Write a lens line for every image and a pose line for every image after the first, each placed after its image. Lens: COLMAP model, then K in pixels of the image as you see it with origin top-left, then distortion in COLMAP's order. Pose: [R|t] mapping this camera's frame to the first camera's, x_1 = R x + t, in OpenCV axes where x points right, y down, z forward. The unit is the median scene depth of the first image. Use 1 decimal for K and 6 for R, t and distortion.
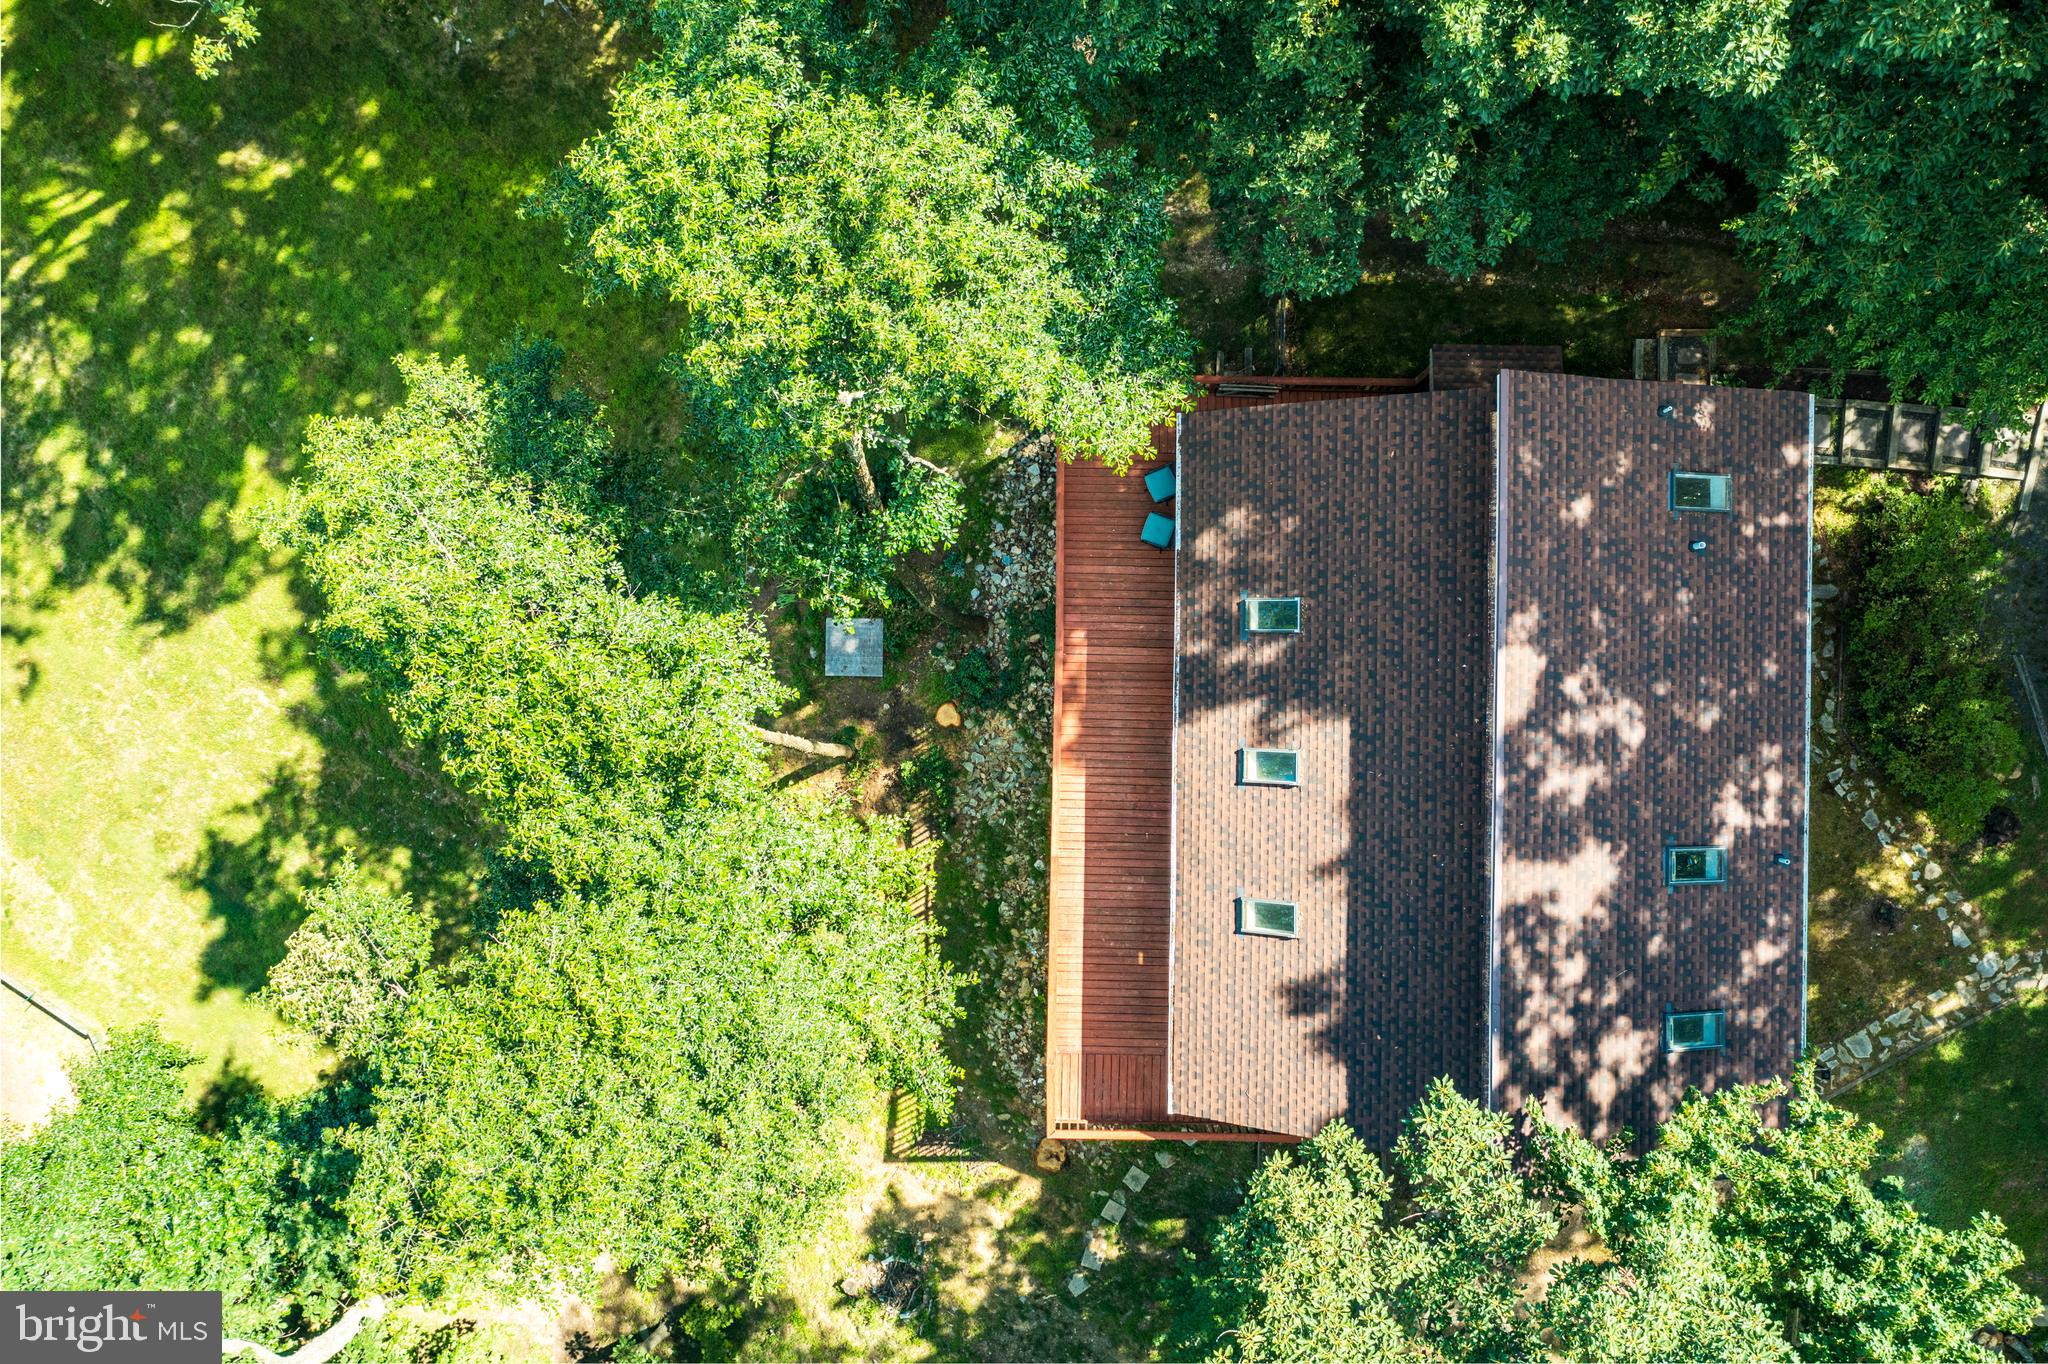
lens RADIAL K [[1609.8, 0, 1022.9], [0, 1609.8, 671.5], [0, 0, 1]] dist [-0.003446, -0.018907]
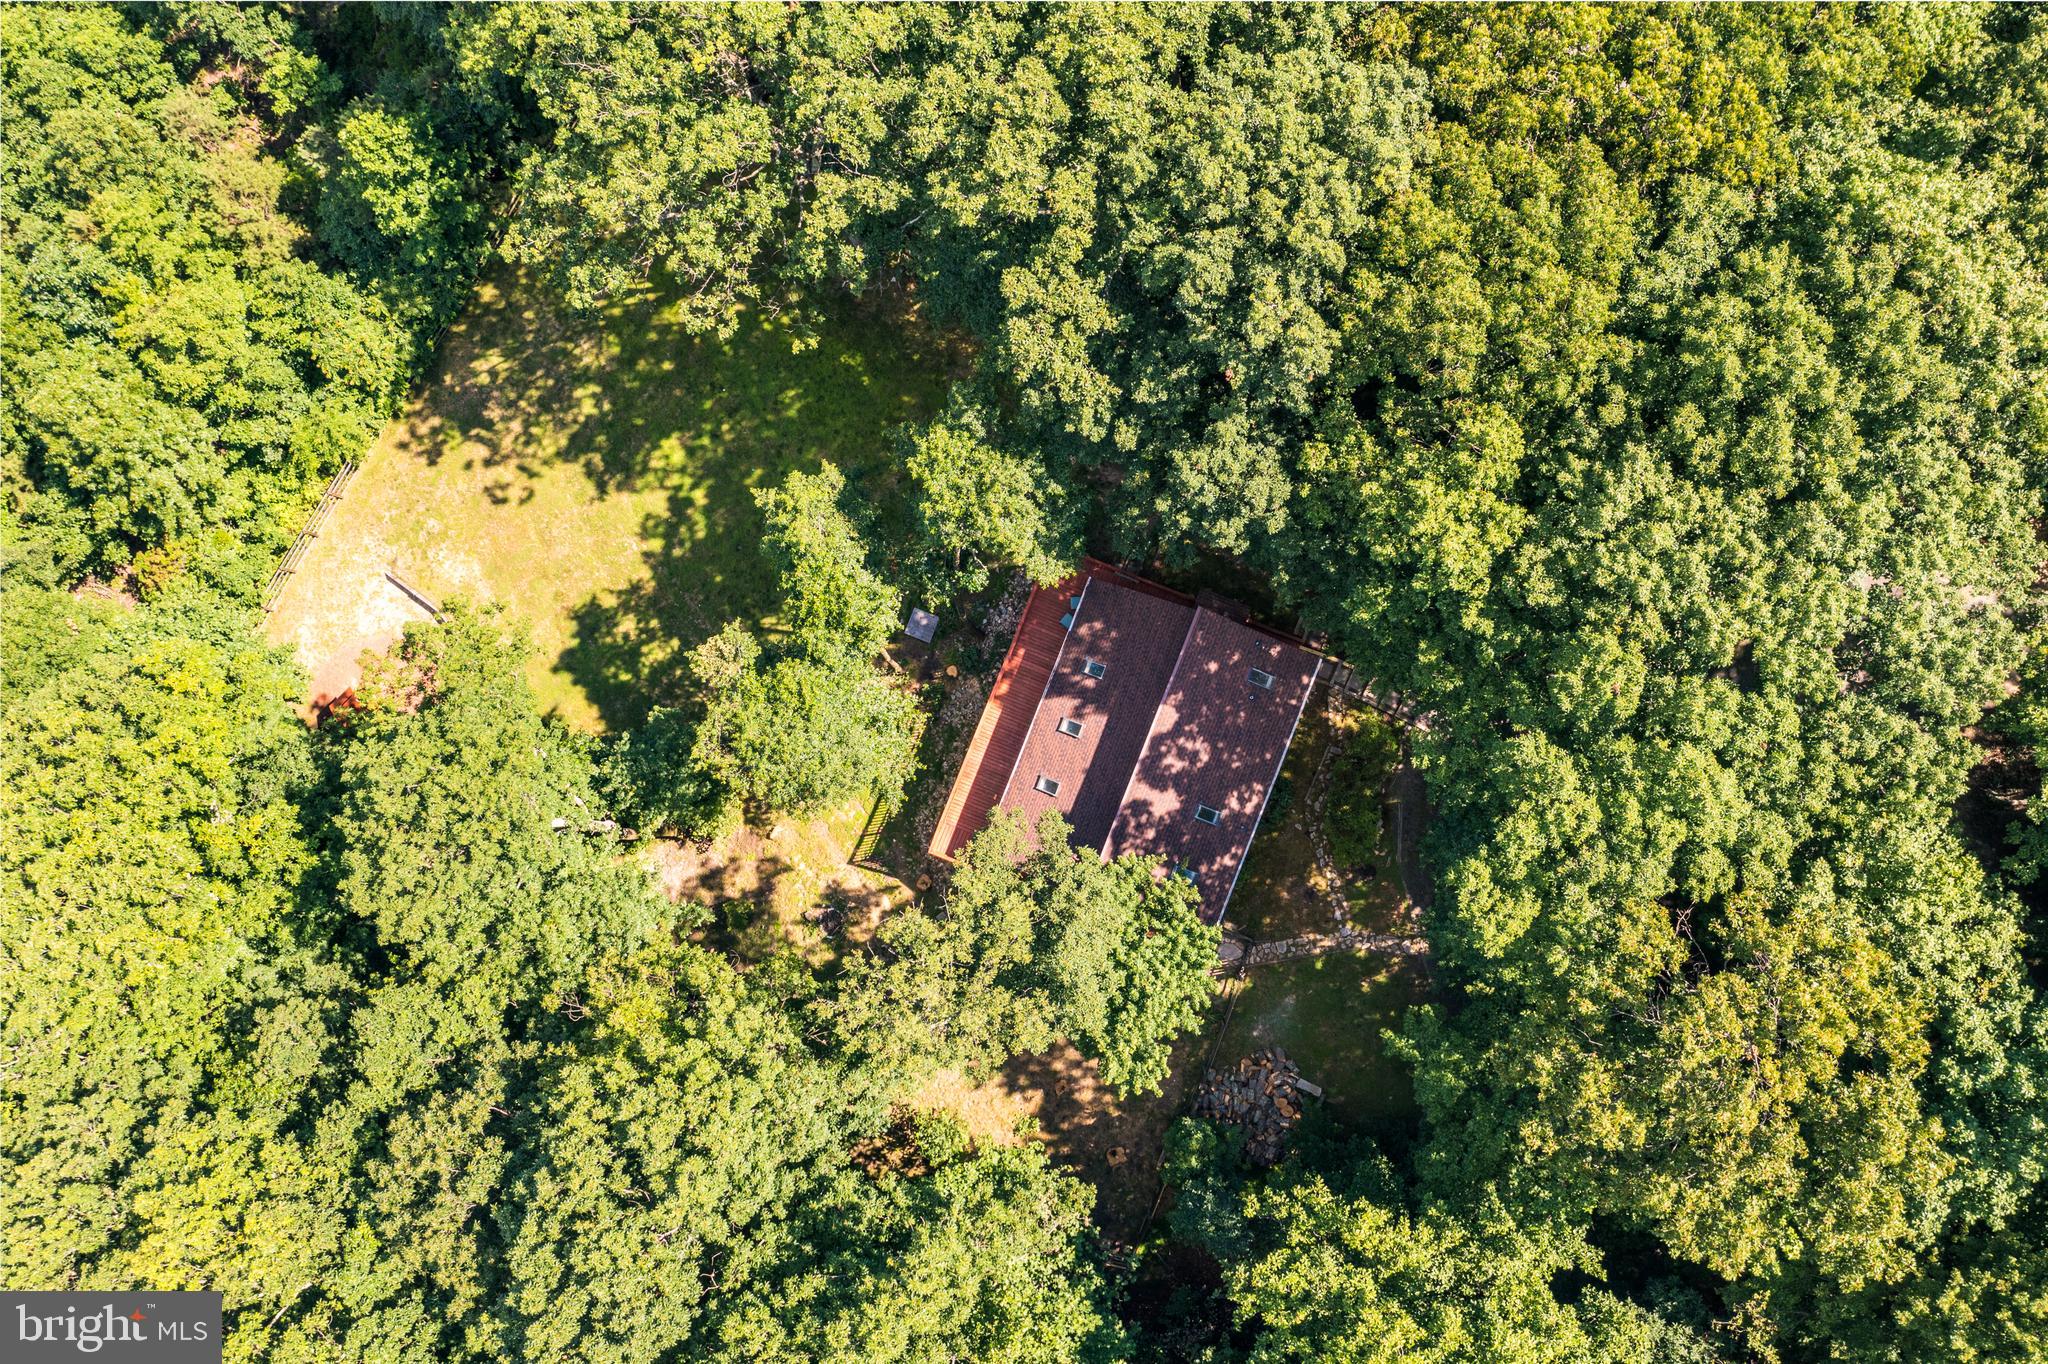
lens RADIAL K [[1609.8, 0, 1035.0], [0, 1609.8, 685.7], [0, 0, 1]] dist [-0.003446, -0.018907]
pose [[0.935717, 0.352653, -0.008387, 0.101058], [-0.352714, 0.935000, -0.036994, 0.110408], [-0.005204, 0.037574, 0.999280, -1.404509]]
